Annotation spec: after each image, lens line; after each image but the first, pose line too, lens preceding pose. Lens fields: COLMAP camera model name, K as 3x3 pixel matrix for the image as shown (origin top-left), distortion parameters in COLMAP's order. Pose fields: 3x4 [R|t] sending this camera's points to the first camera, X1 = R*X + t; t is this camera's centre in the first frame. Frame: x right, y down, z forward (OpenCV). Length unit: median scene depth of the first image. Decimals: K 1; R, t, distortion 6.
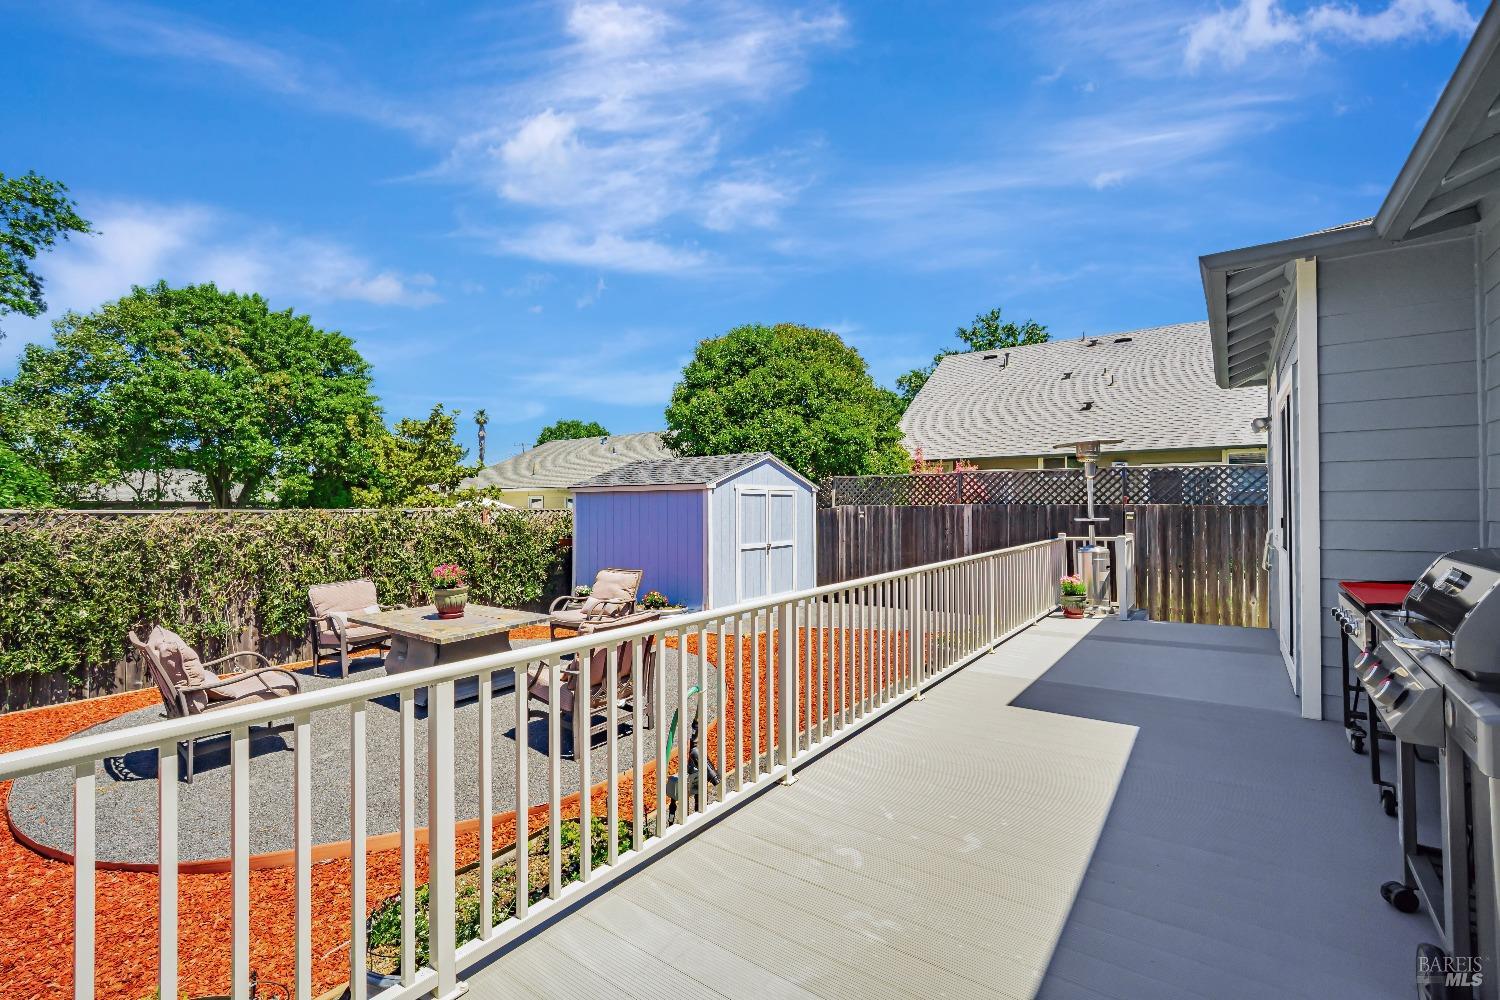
lens RADIAL K [[654.6, 0, 746.3], [0, 654.6, 504.5], [0, 0, 1]] dist [-0.007138, 0.000765]
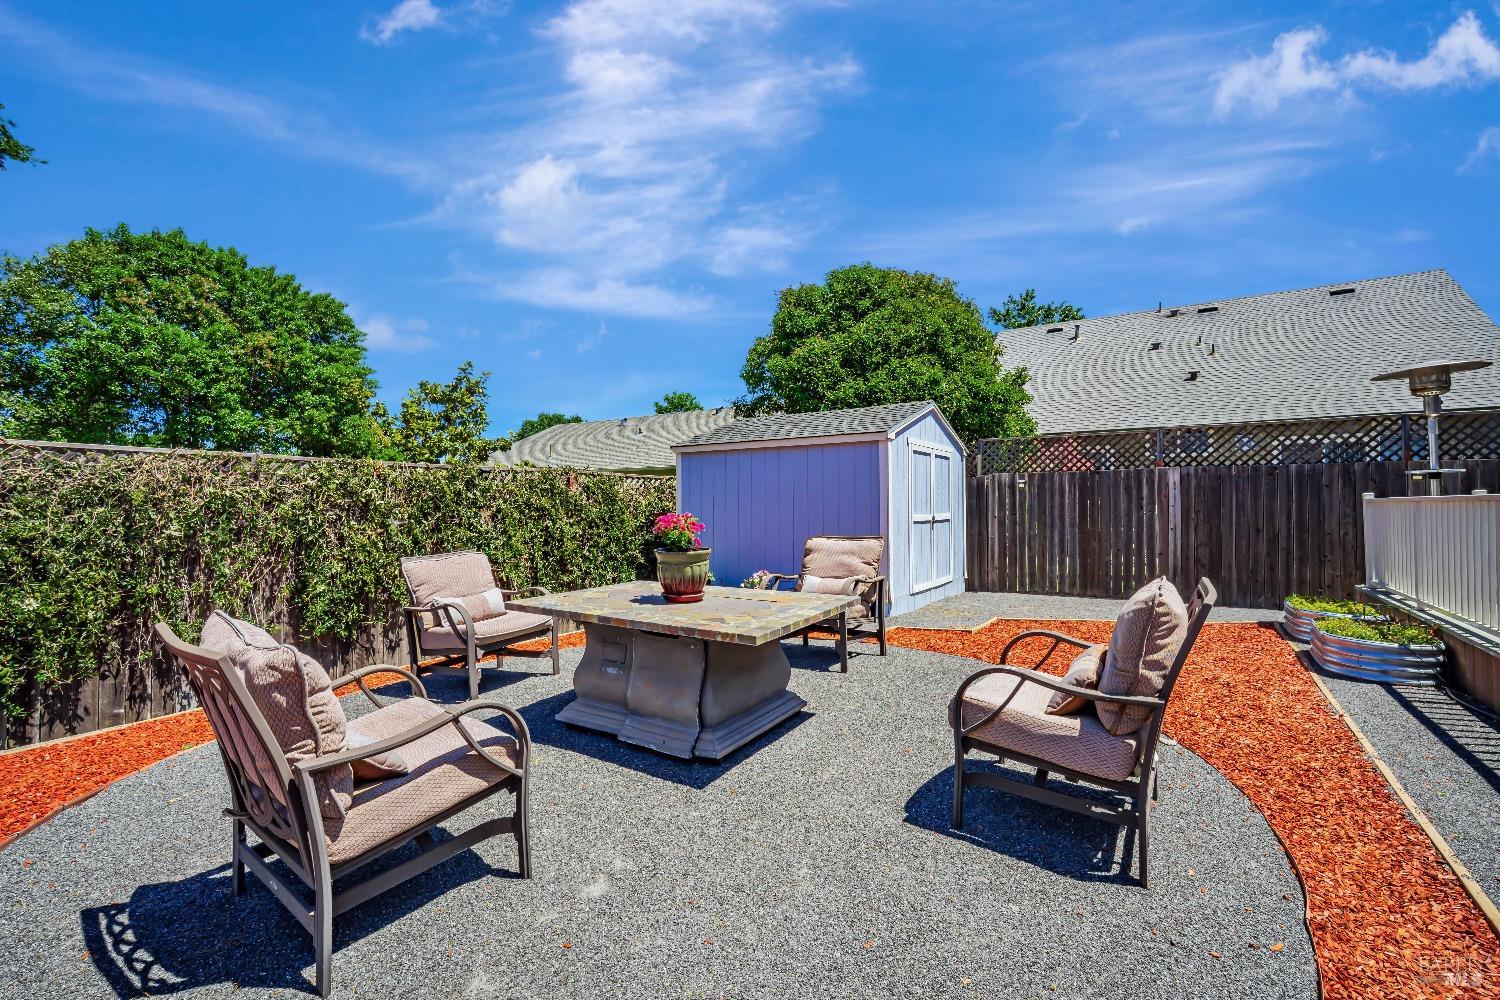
lens RADIAL K [[652.8, 0, 747.4], [0, 652.8, 500.3], [0, 0, 1]] dist [-0.004076, 0.000030]
pose [[0.998862, -0.000096, 0.047699, -0.233300], [0.000410, 0.999978, -0.006567, 0.046875], [-0.047697, 0.006579, 0.998840, 0.221817]]
